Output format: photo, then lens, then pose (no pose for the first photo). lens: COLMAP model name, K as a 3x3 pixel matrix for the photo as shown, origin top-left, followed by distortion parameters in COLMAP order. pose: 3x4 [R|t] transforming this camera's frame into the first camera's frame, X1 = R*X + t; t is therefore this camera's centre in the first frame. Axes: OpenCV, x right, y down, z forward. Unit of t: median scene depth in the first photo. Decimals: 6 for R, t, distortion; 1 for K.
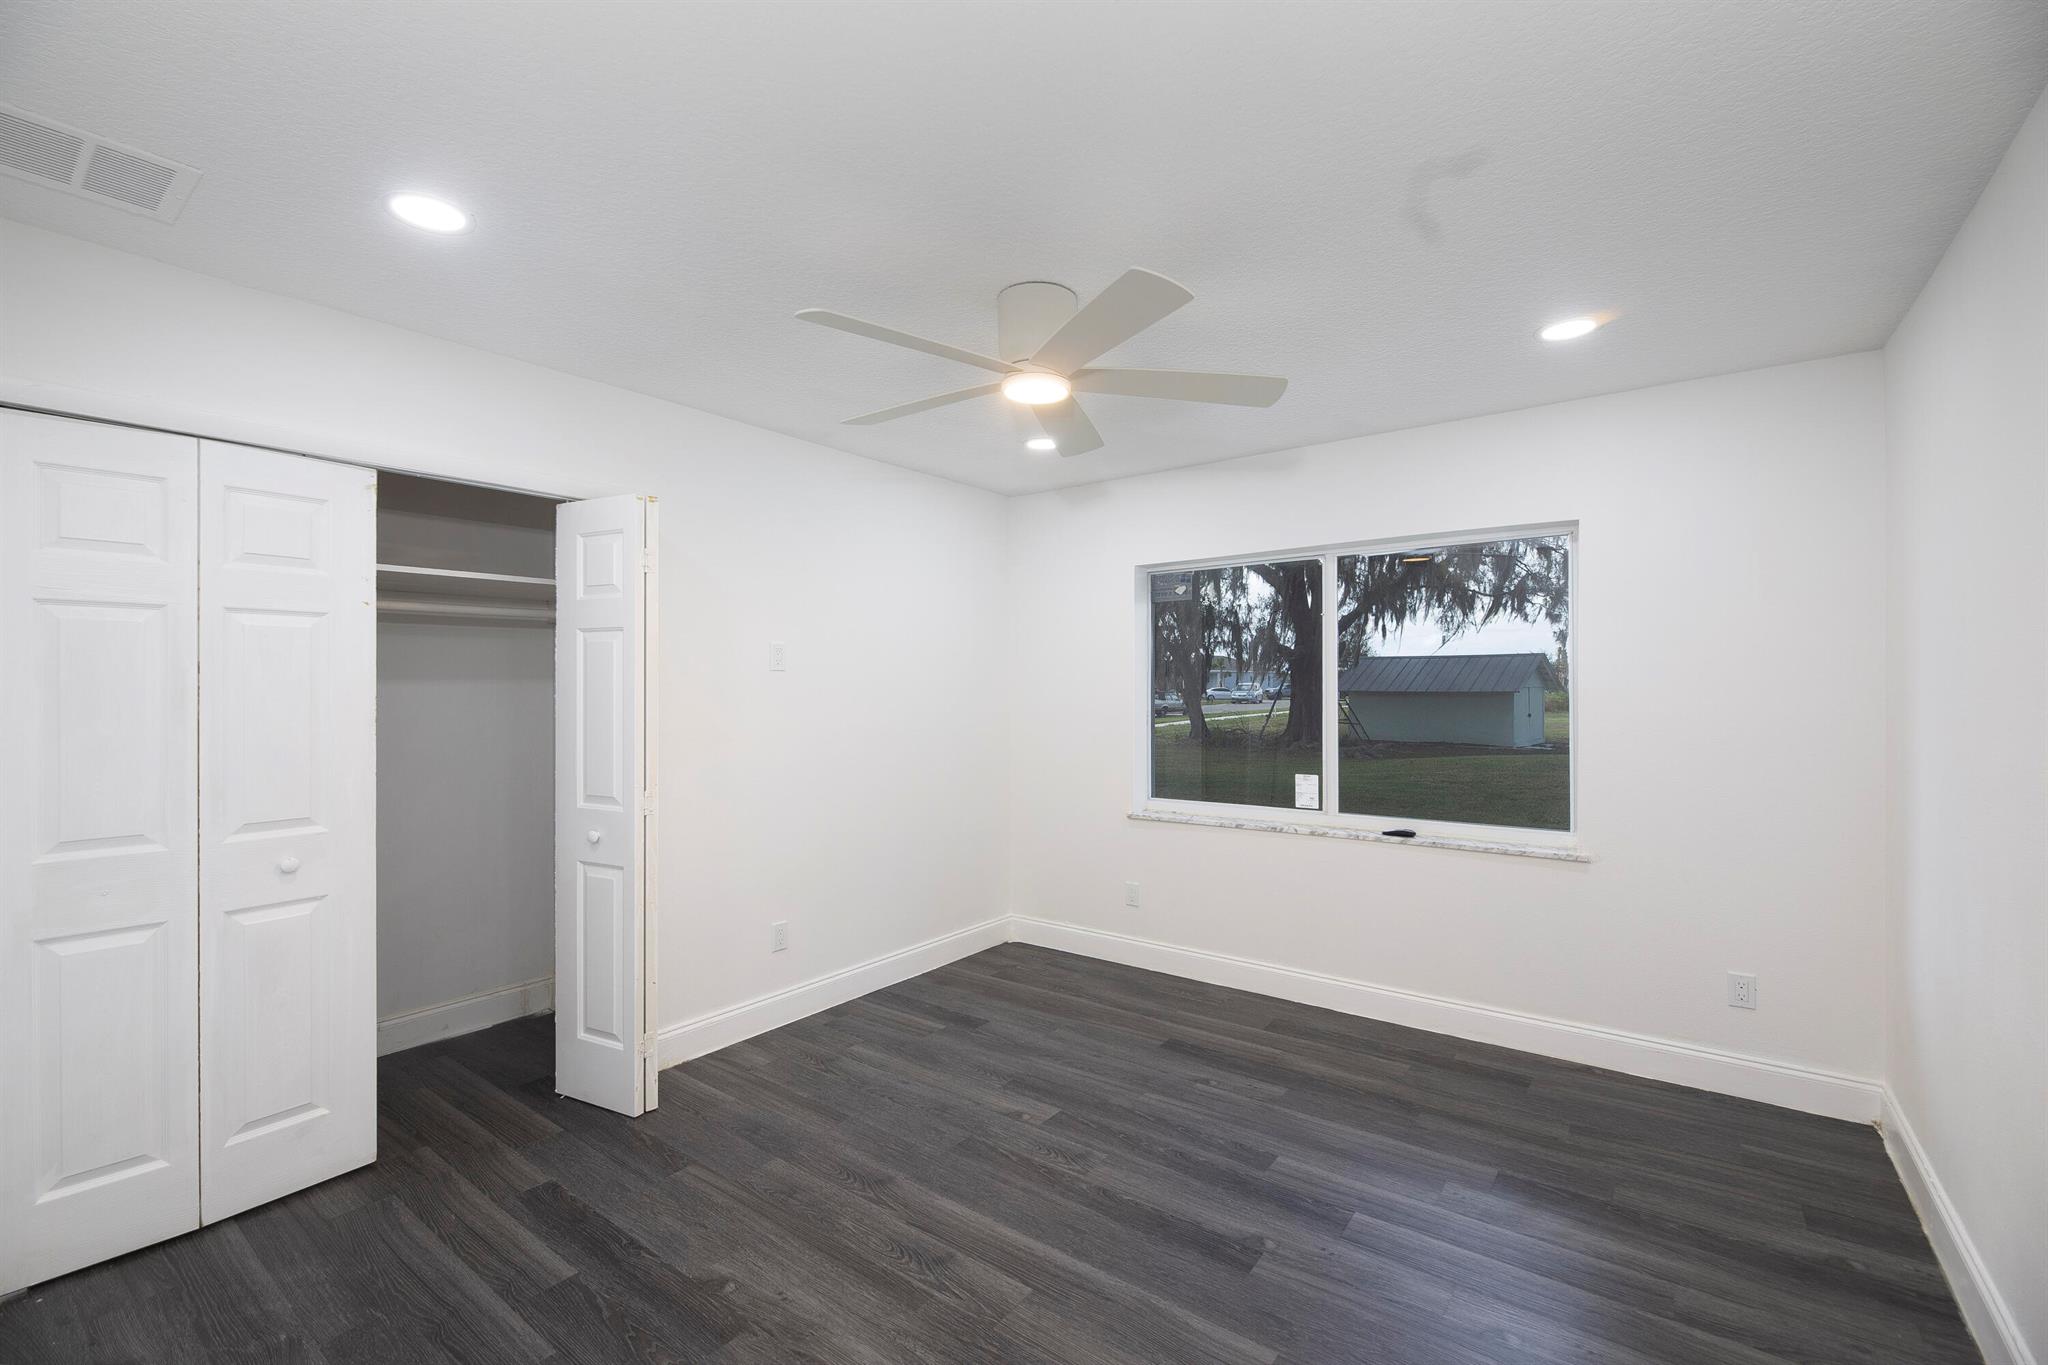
lens RADIAL K [[859.2, 0, 1024.0], [0, 859.2, 682.5], [0, 0, 1]] dist [0.000222, -0.000198]
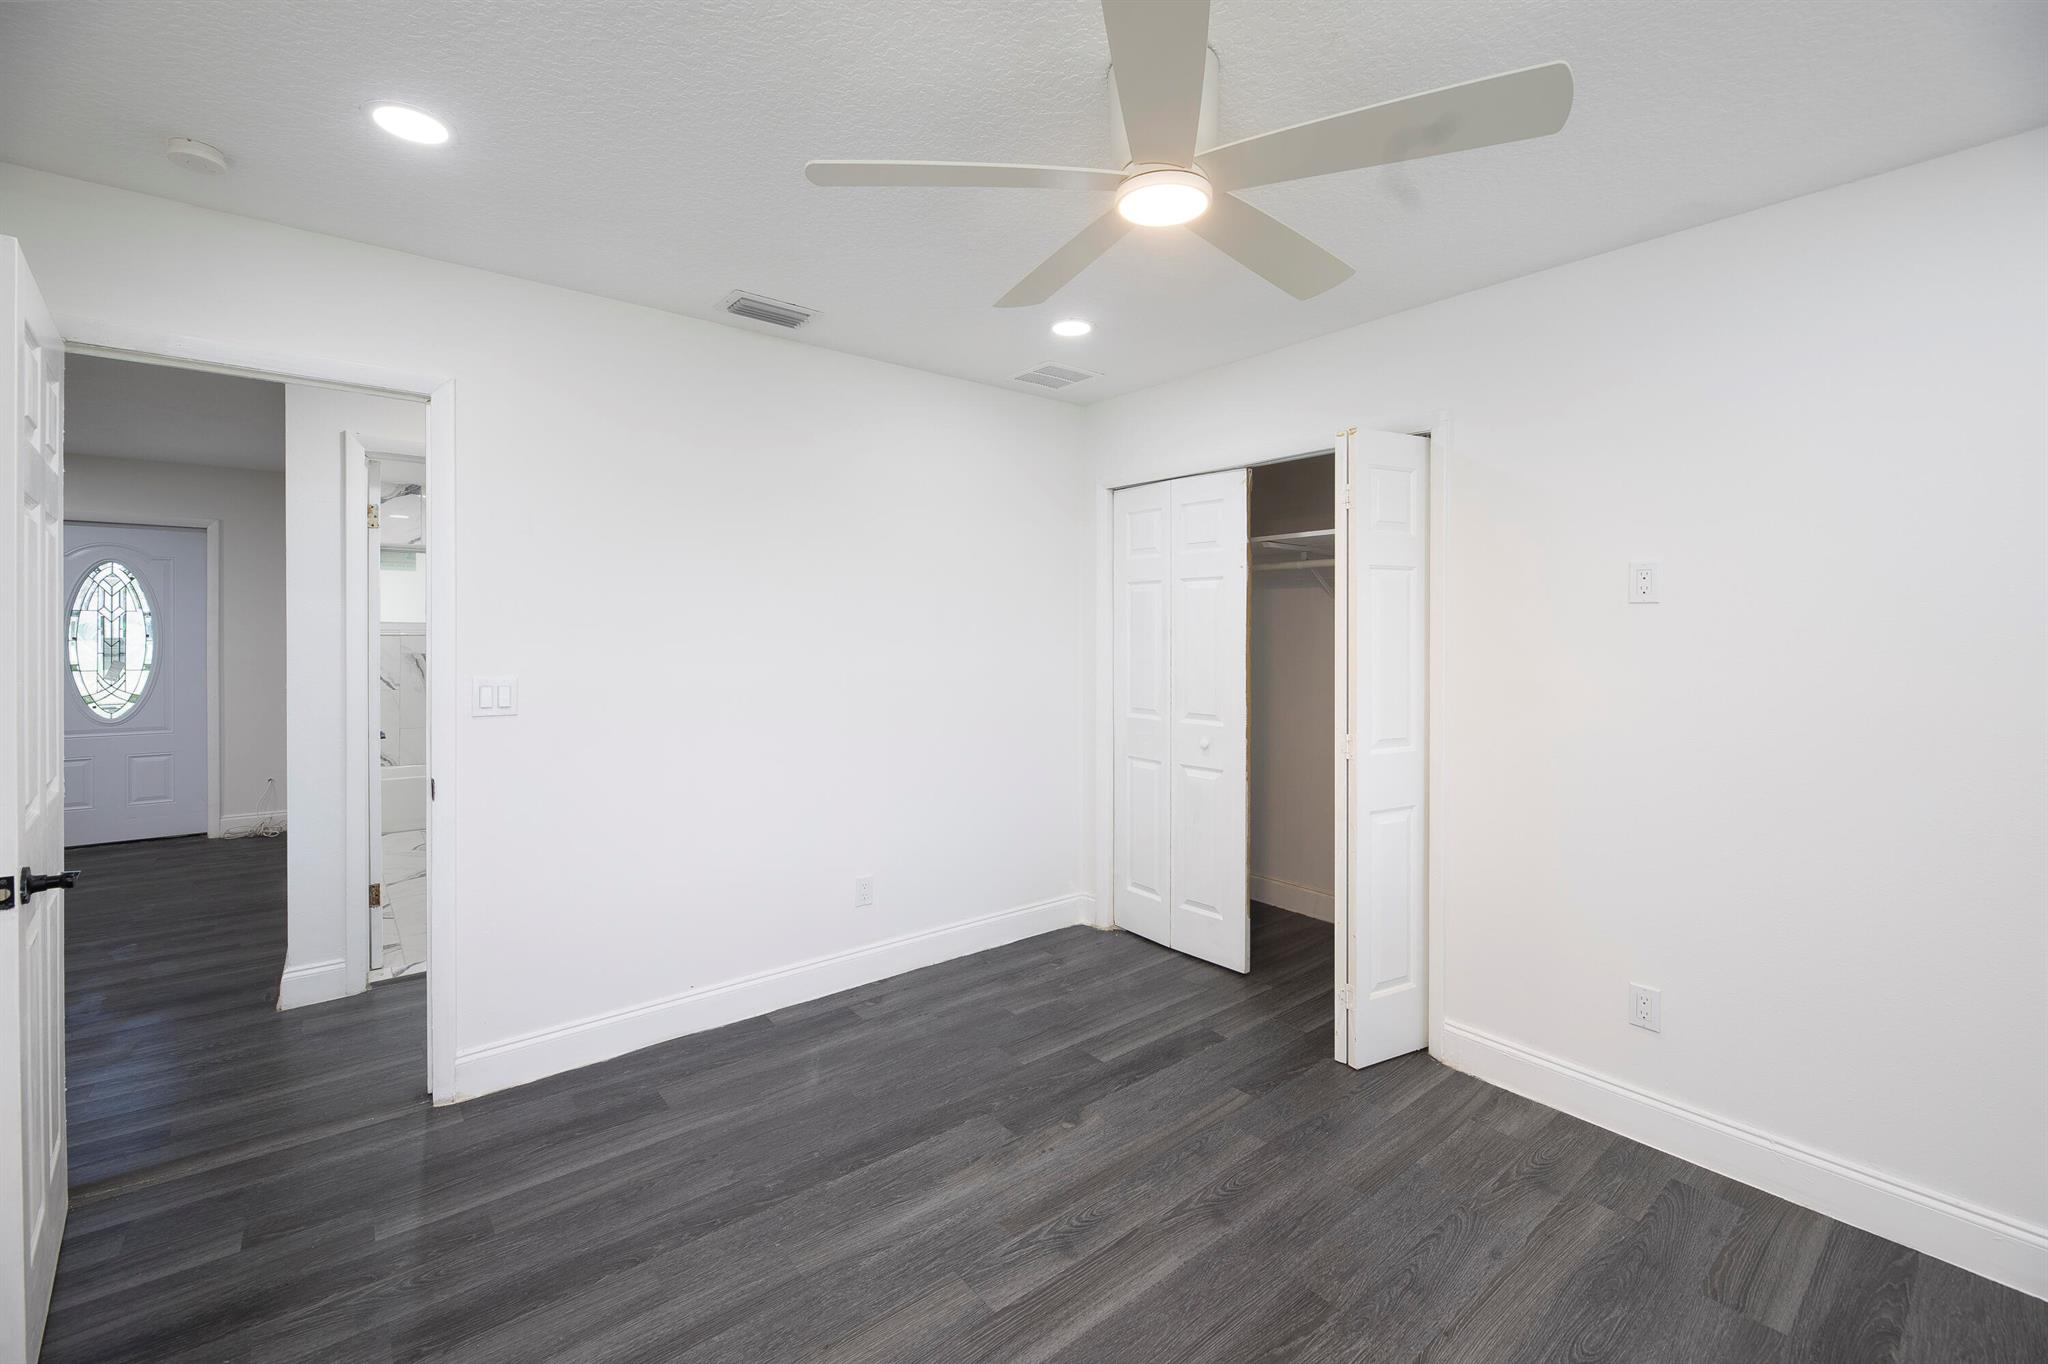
lens RADIAL K [[855.0, 0, 979.4], [0, 855.0, 630.7], [0, 0, 1]] dist [0.000287, -0.000120]
pose [[-0.260850, 0.004011, -0.965371, 0.703177], [0.002735, 0.999990, 0.003416, 0.004795], [0.965375, -0.001749, -0.260859, 0.994406]]
